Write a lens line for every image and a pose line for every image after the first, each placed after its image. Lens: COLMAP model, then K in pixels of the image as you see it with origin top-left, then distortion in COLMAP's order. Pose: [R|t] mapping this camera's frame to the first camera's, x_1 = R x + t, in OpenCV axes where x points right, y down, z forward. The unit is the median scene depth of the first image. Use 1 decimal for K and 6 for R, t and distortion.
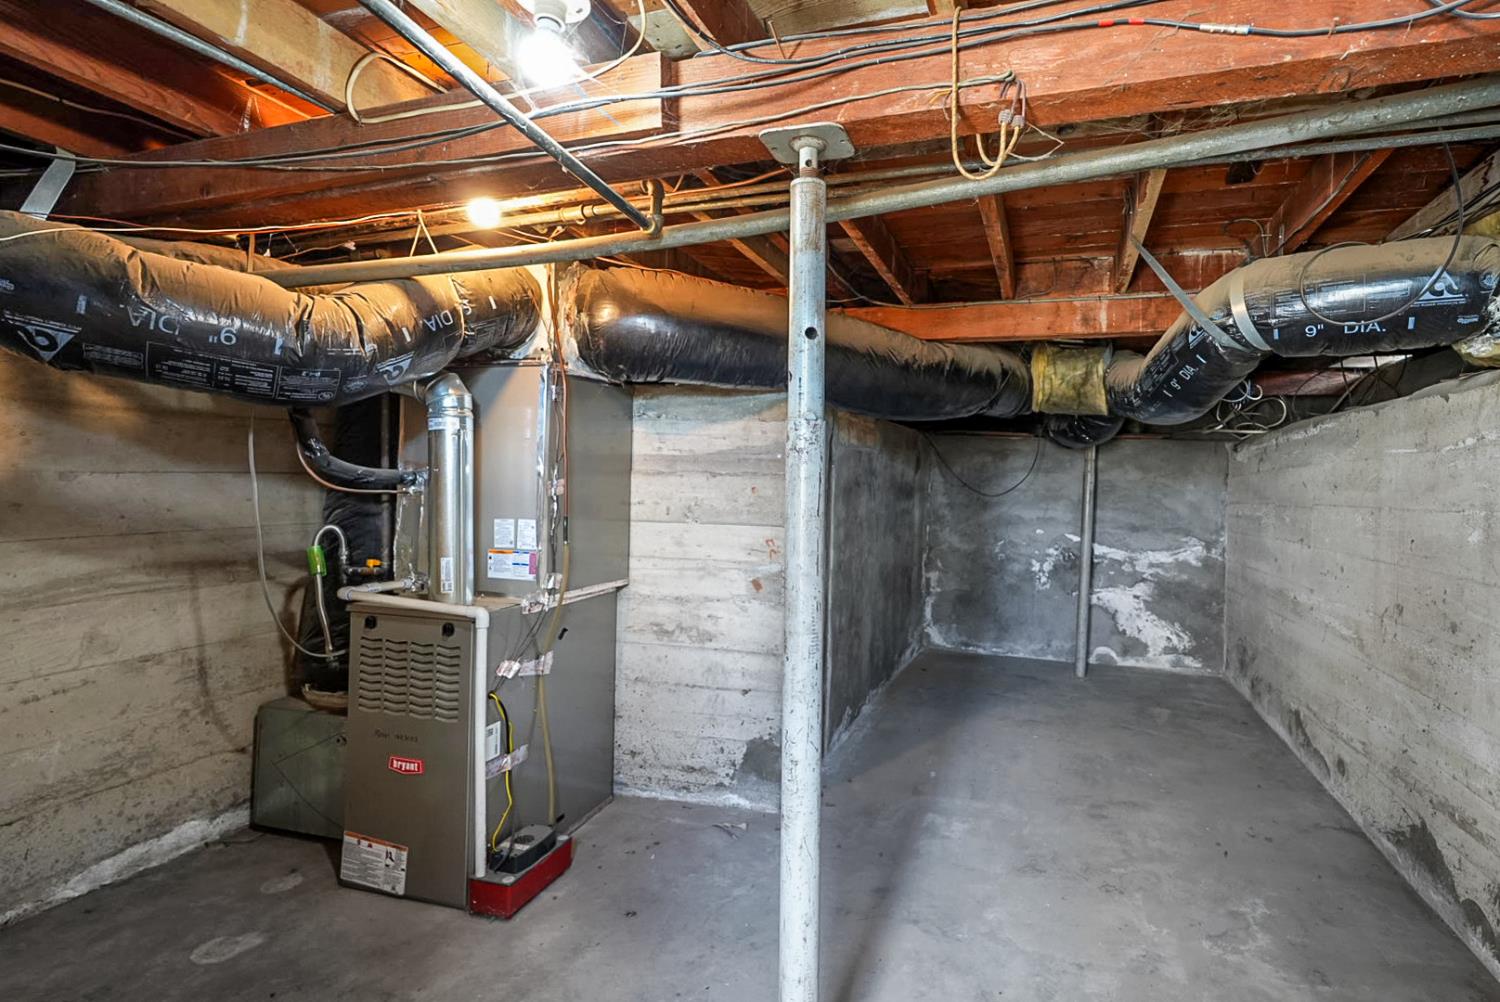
lens RADIAL K [[687.3, 0, 752.3], [0, 687.3, 485.9], [0, 0, 1]] dist [0.000863, 0.000013]
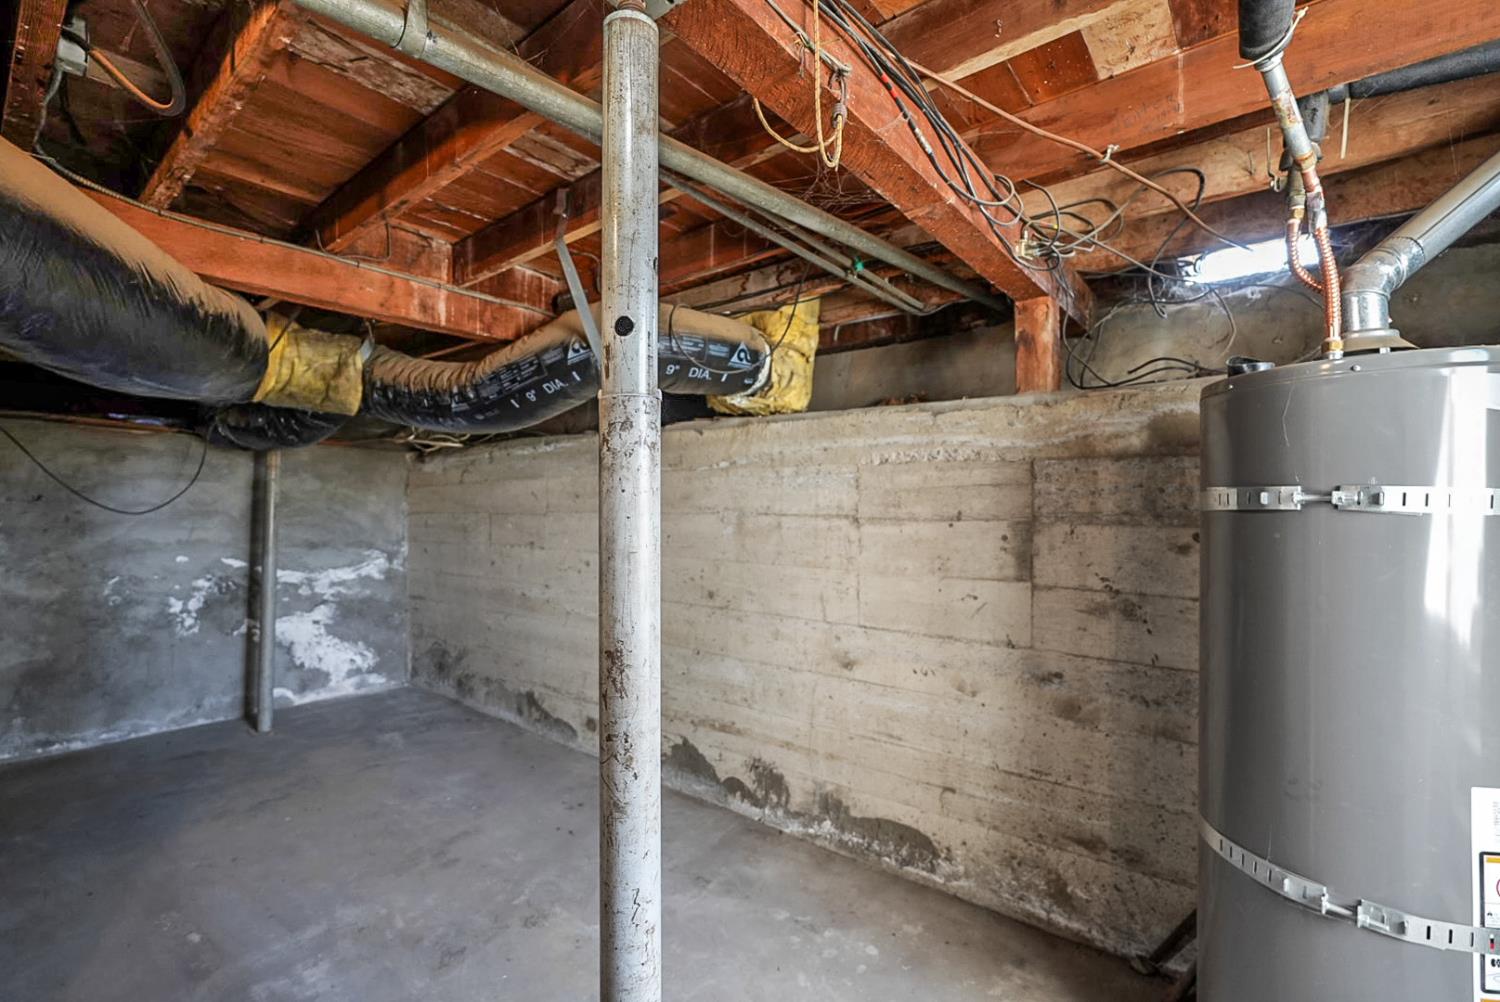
lens RADIAL K [[714.0, 0, 753.0], [0, 714.0, 509.6], [0, 0, 1]] dist [-0.001355, 0.000407]
pose [[0.304900, -0.026659, 0.952011, -0.147727], [0.007498, 0.999644, 0.025591, -0.002982], [-0.952355, -0.000665, 0.304992, 0.192810]]
